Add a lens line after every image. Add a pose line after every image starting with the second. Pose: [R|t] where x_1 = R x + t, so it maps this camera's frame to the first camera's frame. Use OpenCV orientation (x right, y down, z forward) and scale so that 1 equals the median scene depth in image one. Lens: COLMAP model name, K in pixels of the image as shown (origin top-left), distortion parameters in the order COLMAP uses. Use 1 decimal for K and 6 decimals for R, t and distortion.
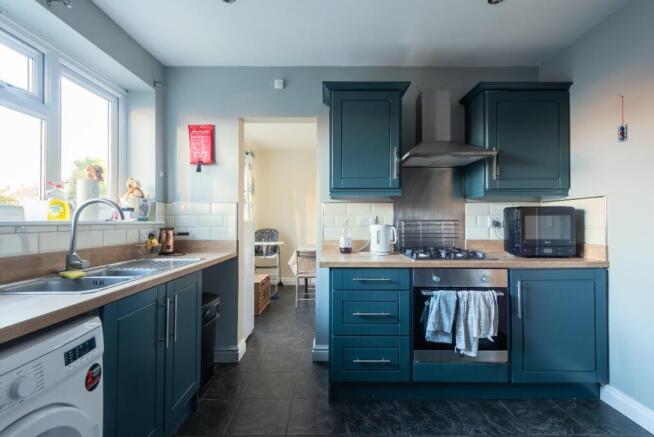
lens RADIAL K [[293.6, 0, 332.3], [0, 293.6, 216.1], [0, 0, 1]] dist [0.019640, -0.004127]
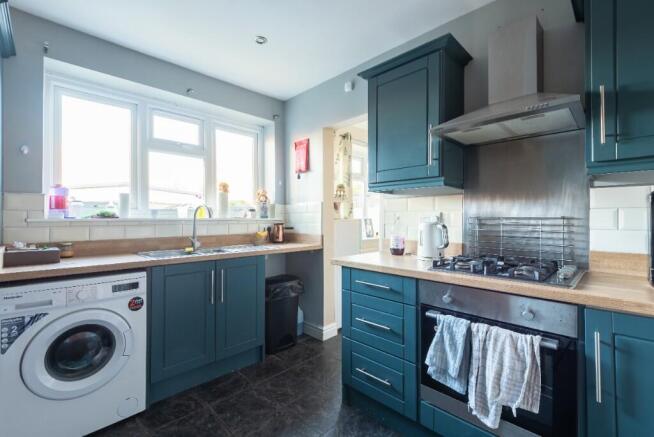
lens RADIAL K [[293.6, 0, 335.5], [0, 293.6, 215.8], [0, 0, 1]] dist [0.019640, -0.004127]
pose [[0.708595, -0.004629, -0.705600, 0.557953], [0.010592, 0.999936, 0.004077, 0.002771], [0.705536, -0.010363, 0.708598, 0.240988]]
